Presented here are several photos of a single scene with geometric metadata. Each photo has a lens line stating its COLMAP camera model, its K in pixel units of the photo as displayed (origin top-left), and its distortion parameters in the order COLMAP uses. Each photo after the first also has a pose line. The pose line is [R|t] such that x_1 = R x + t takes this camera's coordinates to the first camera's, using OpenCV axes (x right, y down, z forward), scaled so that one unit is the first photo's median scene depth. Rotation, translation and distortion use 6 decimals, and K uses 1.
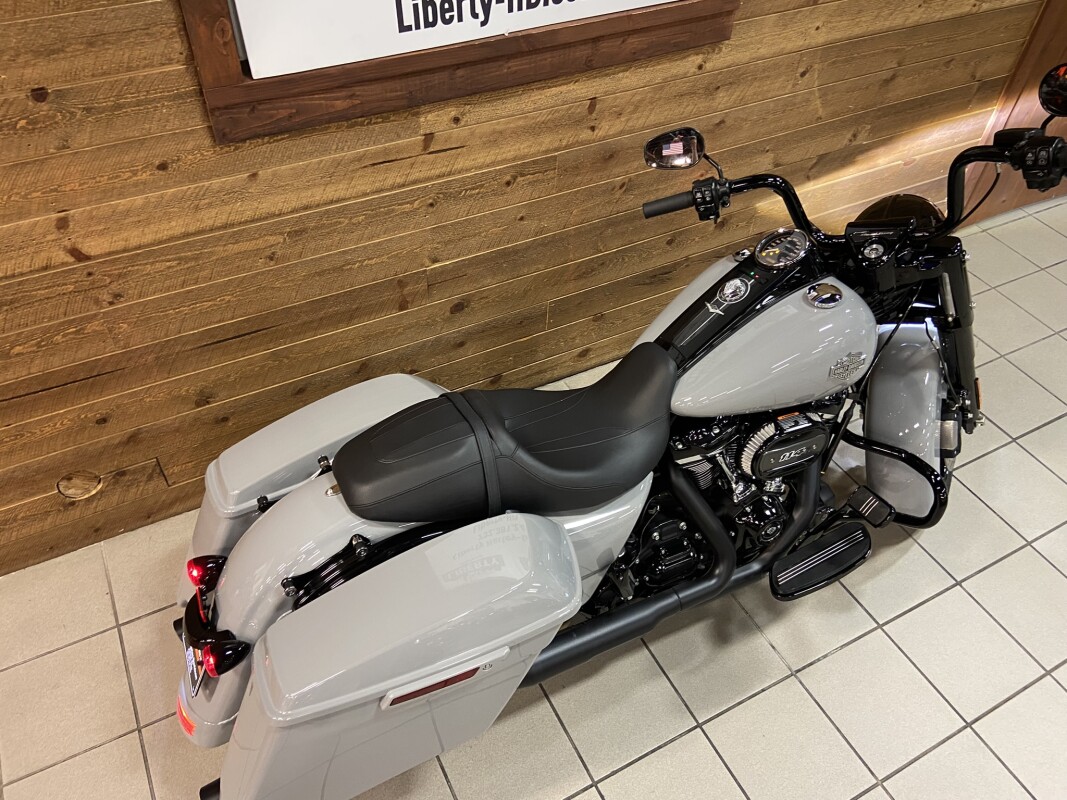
lens RADIAL K [[805.1, 0, 540.1], [0, 805.1, 405.4], [0, 0, 1]] dist [0.126283, -0.170838]
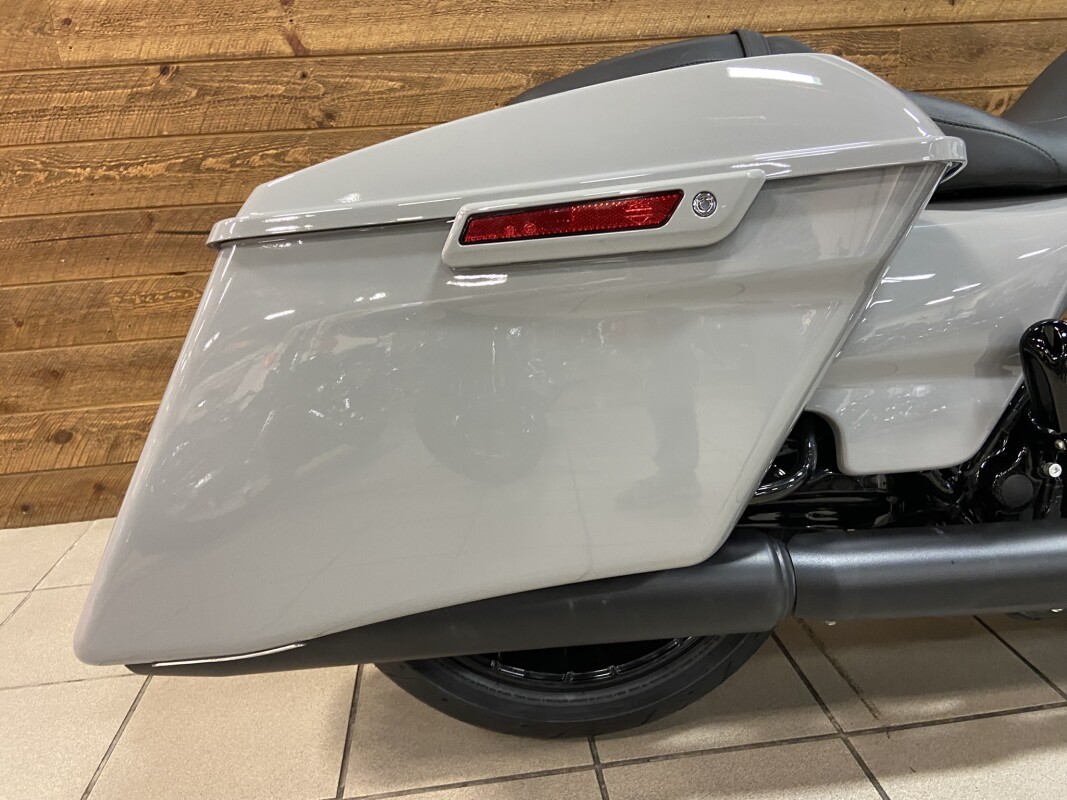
lens RADIAL K [[805.1, 0, 540.1], [0, 805.1, 405.4], [0, 0, 1]] dist [0.126283, -0.170838]
pose [[0.925961, 0.016677, -0.377251, 0.007417], [-0.191828, 0.881294, -0.431882, 0.439299], [0.325266, 0.472274, 0.819243, 0.513170]]
